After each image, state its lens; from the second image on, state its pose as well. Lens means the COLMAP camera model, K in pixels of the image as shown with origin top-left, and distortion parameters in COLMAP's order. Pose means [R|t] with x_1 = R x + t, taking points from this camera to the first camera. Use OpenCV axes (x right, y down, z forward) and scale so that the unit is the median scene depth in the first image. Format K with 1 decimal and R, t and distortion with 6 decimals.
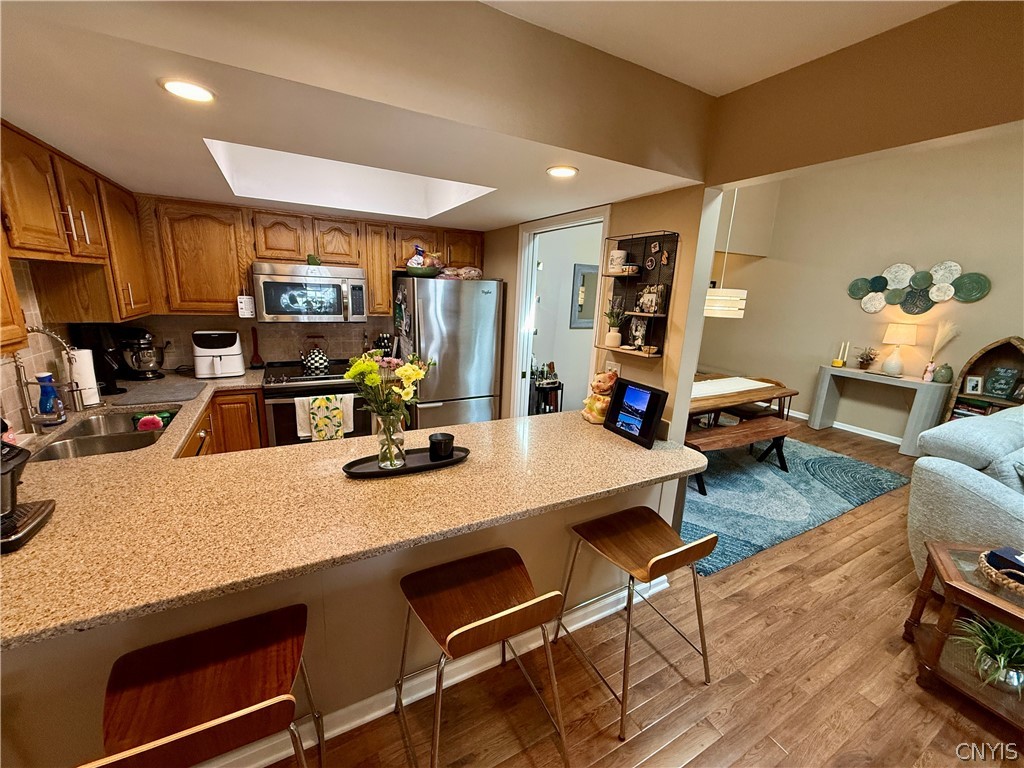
lens RADIAL K [[406.3, 0, 513.2], [0, 406.3, 386.0], [0, 0, 1]] dist [-0.000215, -0.000526]
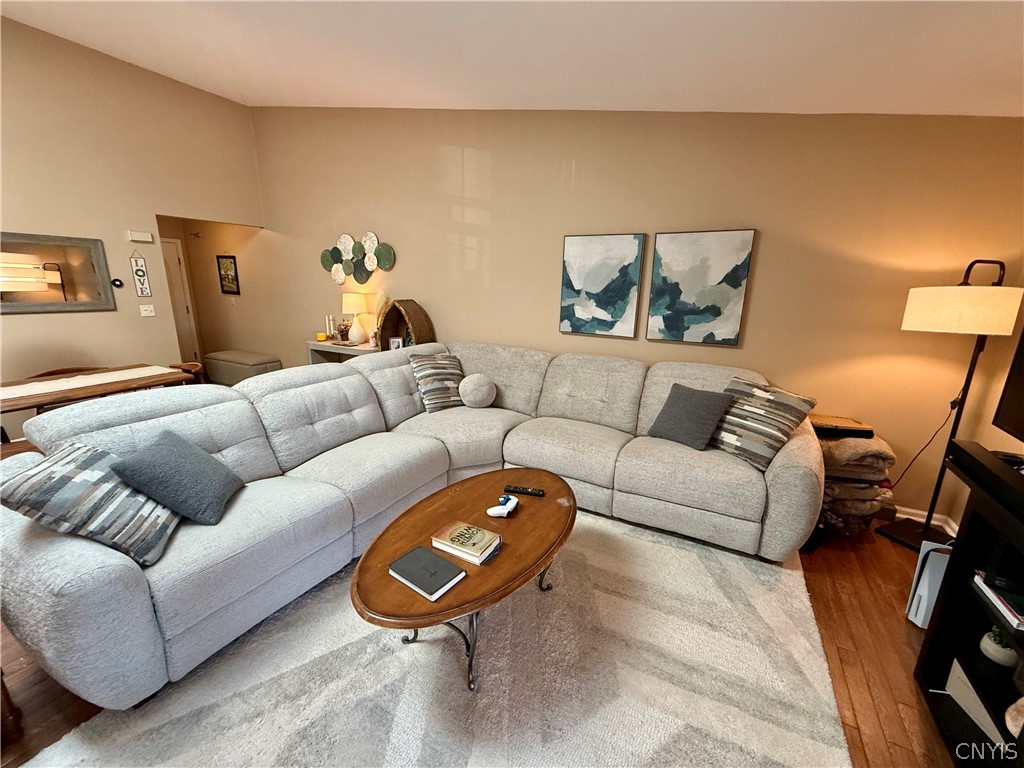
lens RADIAL K [[406.3, 0, 514.4], [0, 406.3, 385.6], [0, 0, 1]] dist [-0.000215, -0.000526]
pose [[0.834086, -0.157731, 0.528604, 1.034609], [0.141345, 0.987368, 0.071593, 0.089133], [-0.533219, 0.015001, 0.845844, -0.126800]]
